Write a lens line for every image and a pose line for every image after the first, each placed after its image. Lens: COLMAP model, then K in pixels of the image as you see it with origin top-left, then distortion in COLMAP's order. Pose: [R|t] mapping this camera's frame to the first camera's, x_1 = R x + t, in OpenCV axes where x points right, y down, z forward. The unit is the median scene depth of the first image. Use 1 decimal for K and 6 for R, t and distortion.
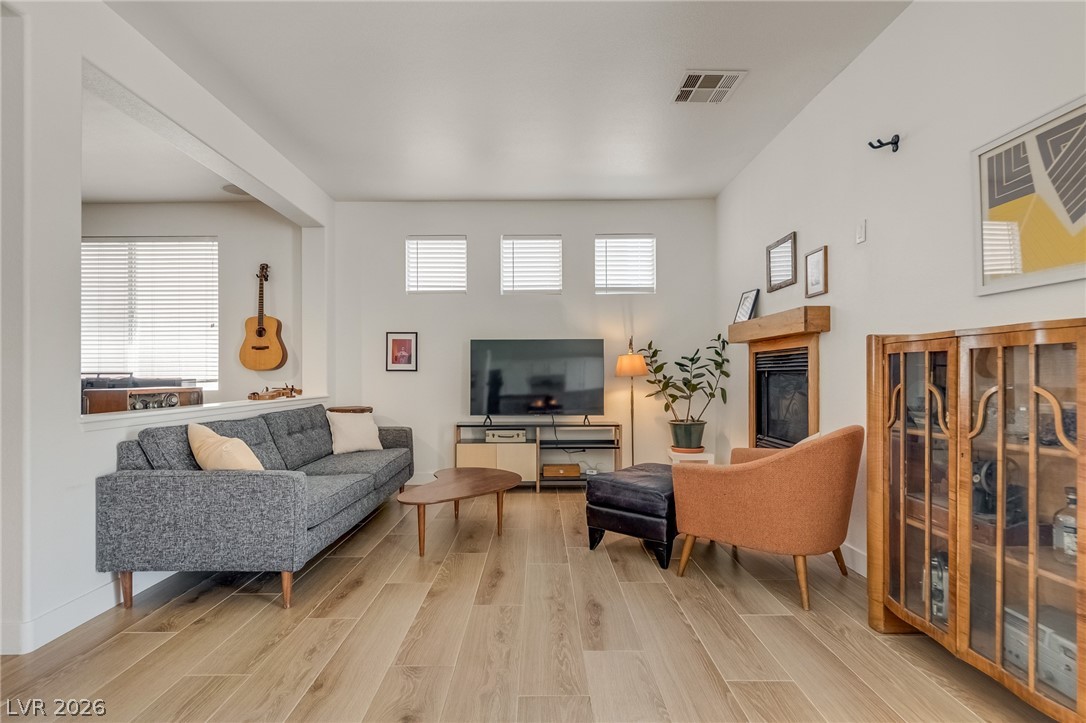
lens RADIAL K [[519.8, 0, 539.7], [0, 519.8, 372.5], [0, 0, 1]] dist [-0.003146, -0.000456]
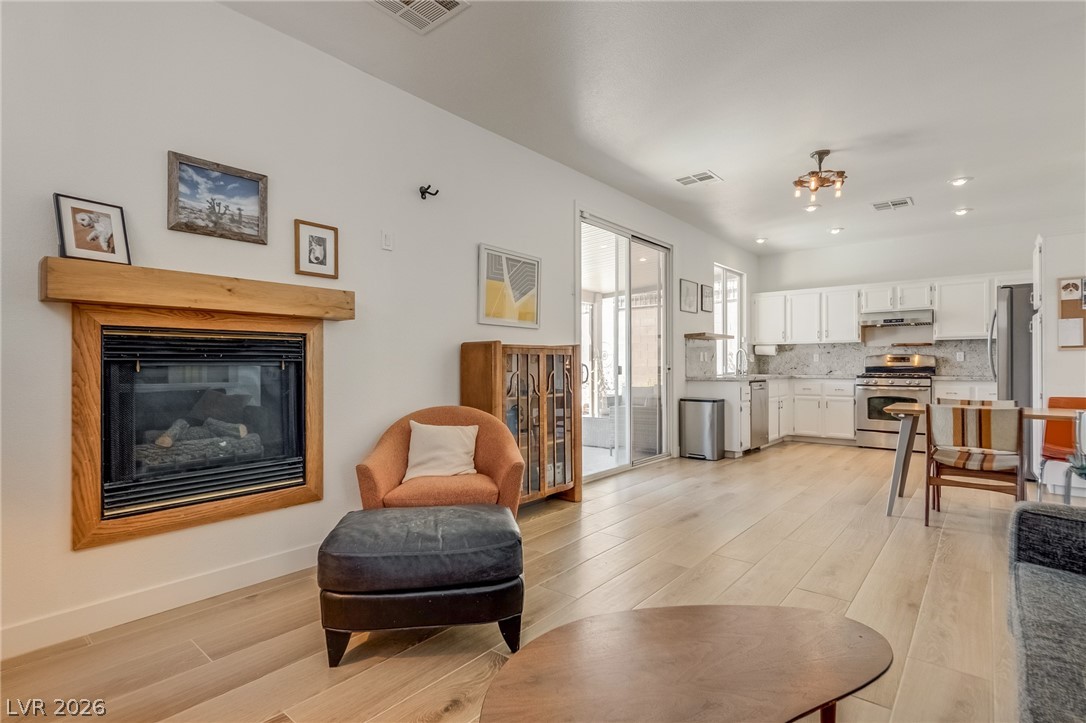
lens RADIAL K [[531.3, 0, 530.1], [0, 531.3, 363.4], [0, 0, 1]] dist [-0.000355, -0.000209]
pose [[-0.755824, 0.009164, 0.654711, -0.210883], [0.003786, 0.999947, -0.009626, 0.005147], [-0.654764, -0.004797, -0.755818, 0.954226]]
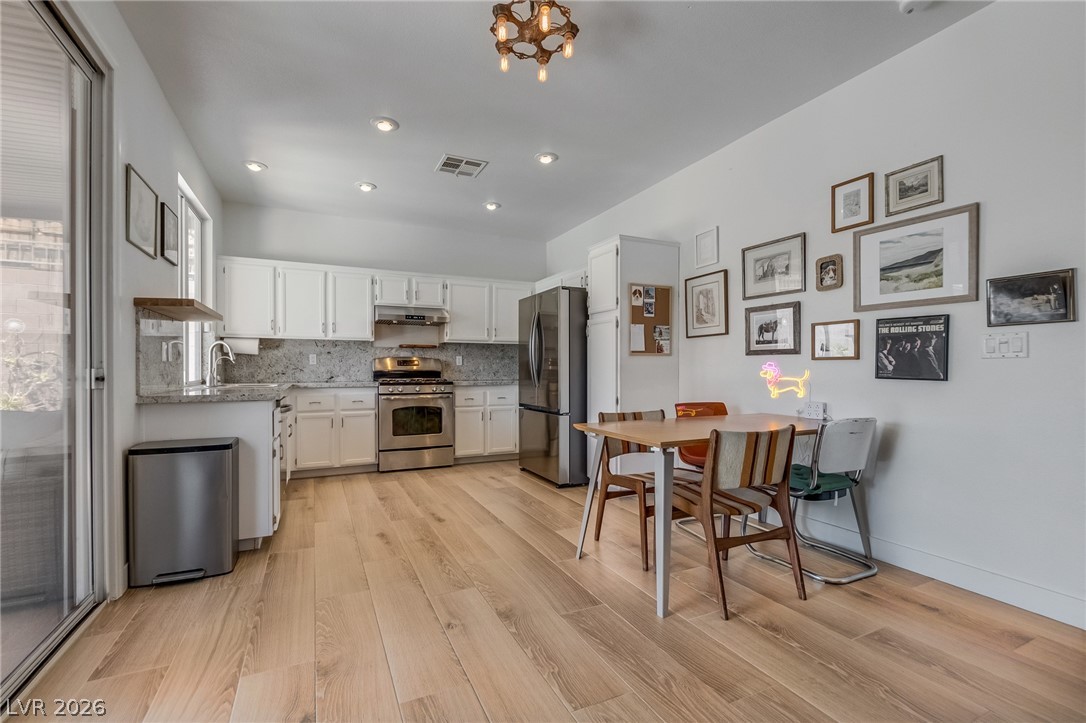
lens RADIAL K [[476.8, 0, 536.0], [0, 476.8, 371.1], [0, 0, 1]] dist [-0.000123, -0.000118]
pose [[-0.905968, 0.007253, -0.423284, 0.181331], [0.005338, 0.999969, 0.005709, -0.000790], [0.423313, 0.002913, -0.905979, 0.364309]]
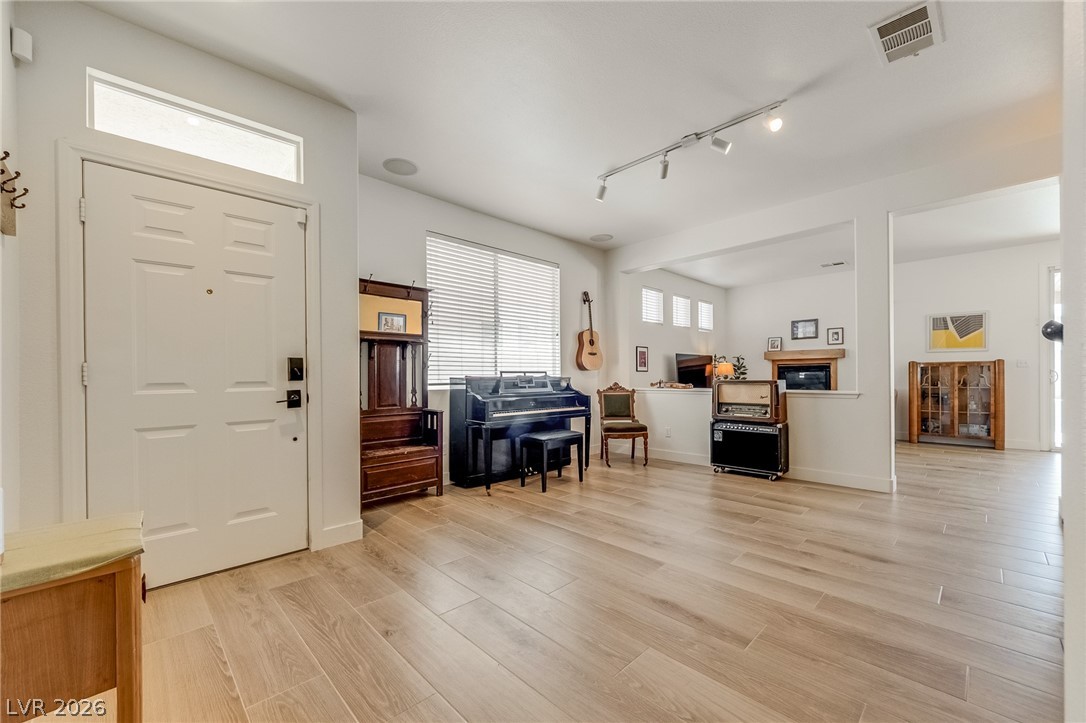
lens RADIAL K [[430.5, 0, 543.7], [0, 430.5, 375.1], [0, 0, 1]] dist [-0.002198, -0.000248]
pose [[0.720858, -0.001061, 0.693081, -1.443776], [0.001578, 0.999999, -0.000110, 0.008156], [-0.693081, 0.001173, 0.720859, 0.281932]]
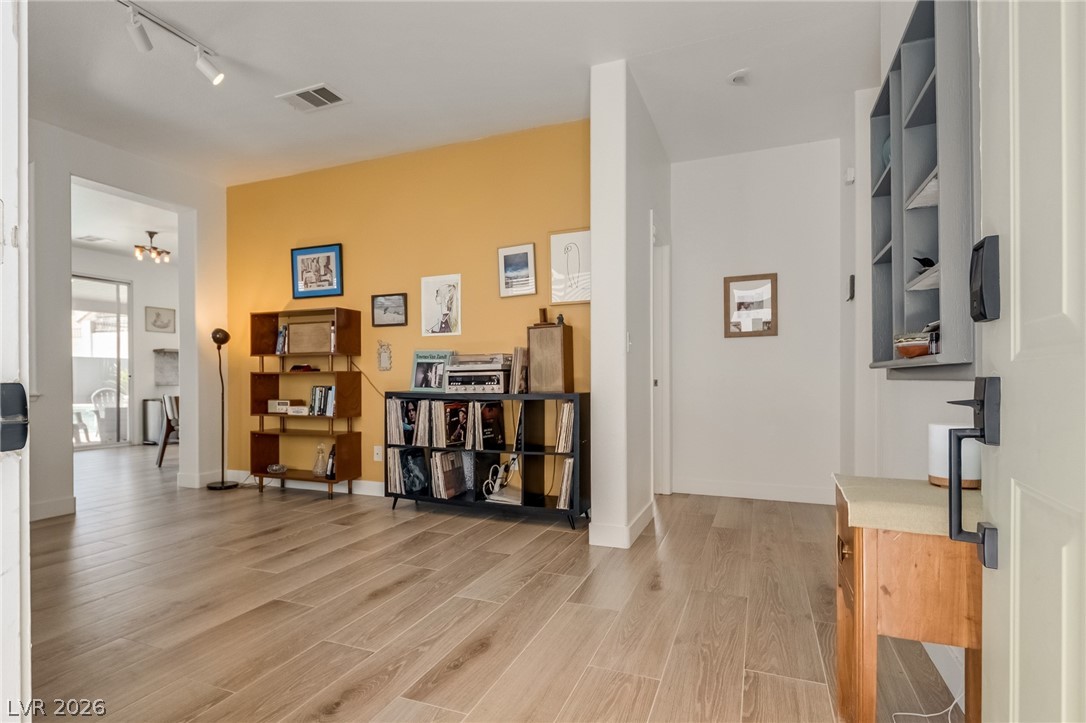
lens RADIAL K [[573.8, 0, 506.9], [0, 573.8, 377.7], [0, 0, 1]] dist [0.003174, 0.000253]
pose [[-0.913629, 0.011047, 0.406398, -1.403312], [0.010377, 0.999939, -0.003853, 0.029400], [-0.406416, 0.000697, -0.913688, 0.933966]]
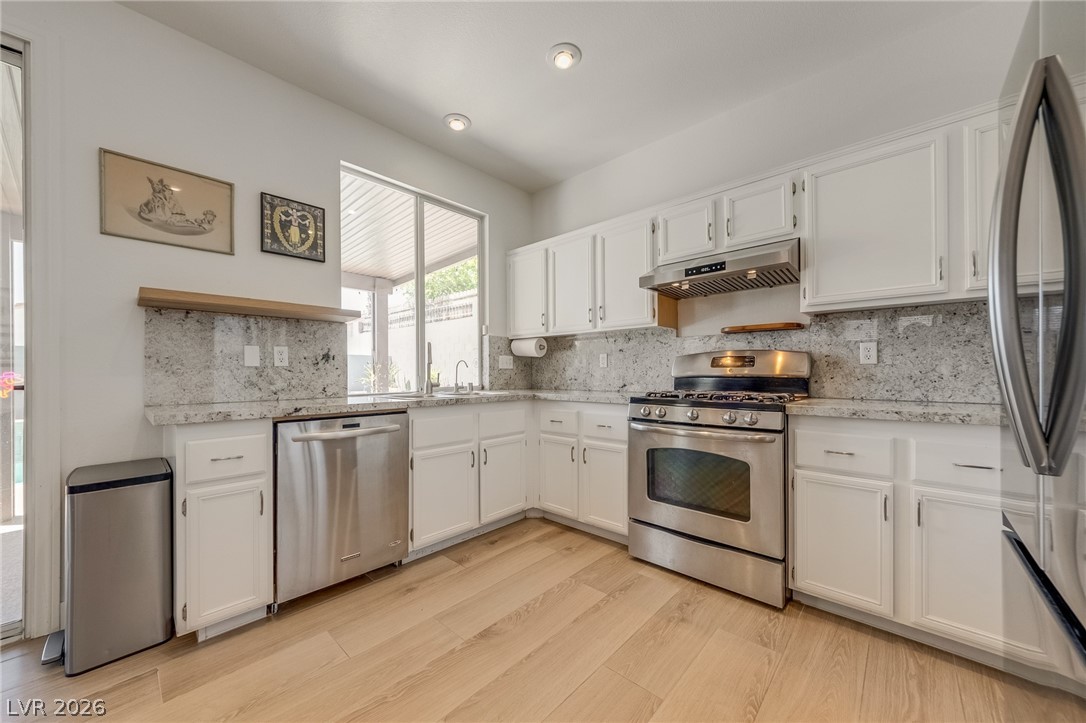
lens RADIAL K [[392.9, 0, 540.1], [0, 392.9, 371.5], [0, 0, 1]] dist [-0.000430, -0.000065]
pose [[-0.729221, 0.011193, 0.684187, -0.183870], [0.007353, 0.999937, -0.008521, -0.000485], [-0.684239, -0.001183, -0.729257, -0.261413]]
